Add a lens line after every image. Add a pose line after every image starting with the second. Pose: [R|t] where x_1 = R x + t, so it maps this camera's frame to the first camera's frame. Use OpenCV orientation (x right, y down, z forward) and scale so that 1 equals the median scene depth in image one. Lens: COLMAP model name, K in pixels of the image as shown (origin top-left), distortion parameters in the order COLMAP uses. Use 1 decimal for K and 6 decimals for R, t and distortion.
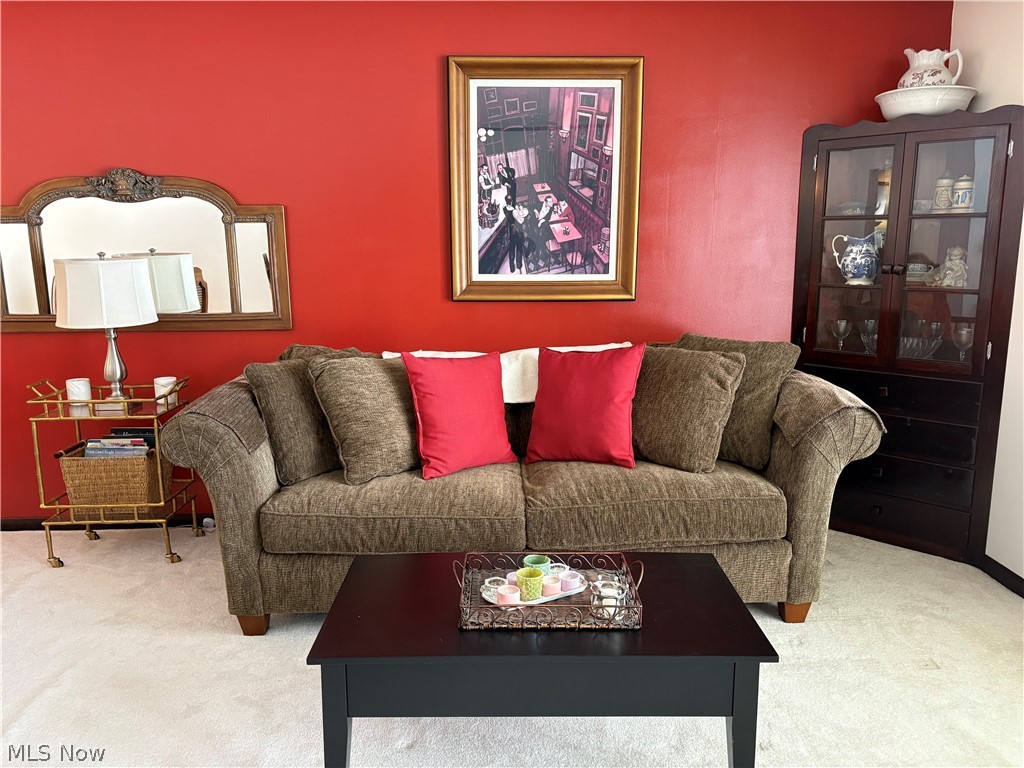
lens RADIAL K [[778.1, 0, 512.5], [0, 778.1, 384.5], [0, 0, 1]] dist [0.049321, -0.047756]
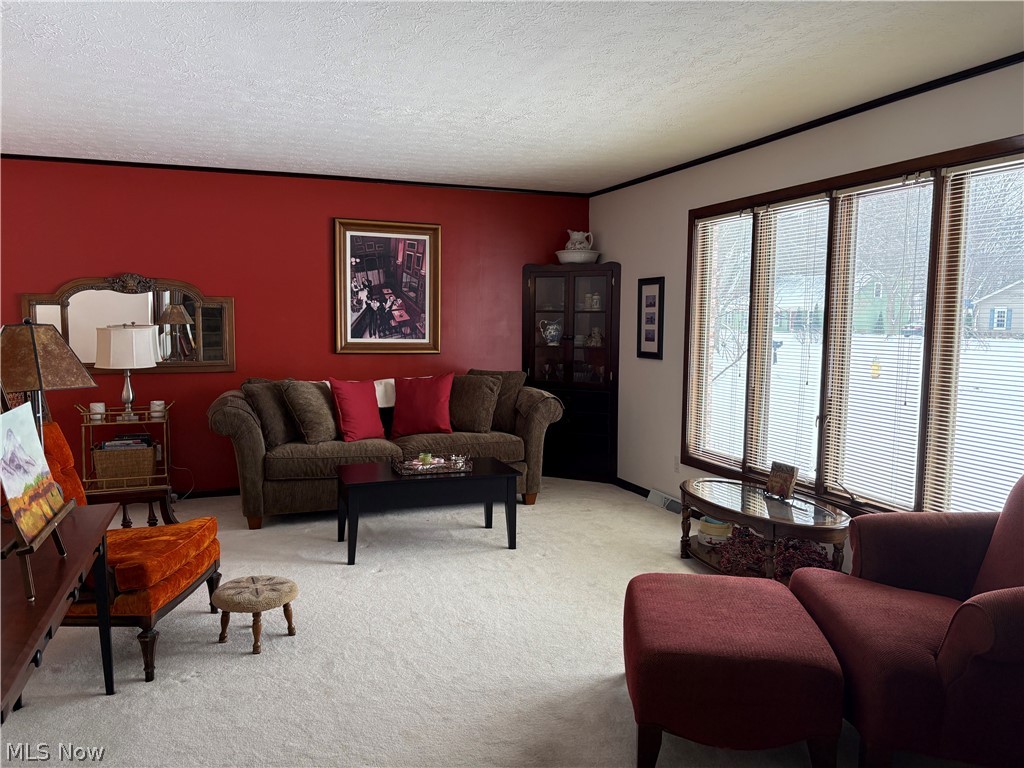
lens RADIAL K [[778.1, 0, 512.6], [0, 778.1, 384.1], [0, 0, 1]] dist [0.049321, -0.047756]
pose [[0.945352, -0.012386, 0.325816, -0.288714], [0.045651, 0.994463, -0.094651, 0.148828], [-0.322840, 0.104353, 0.940683, -0.787100]]
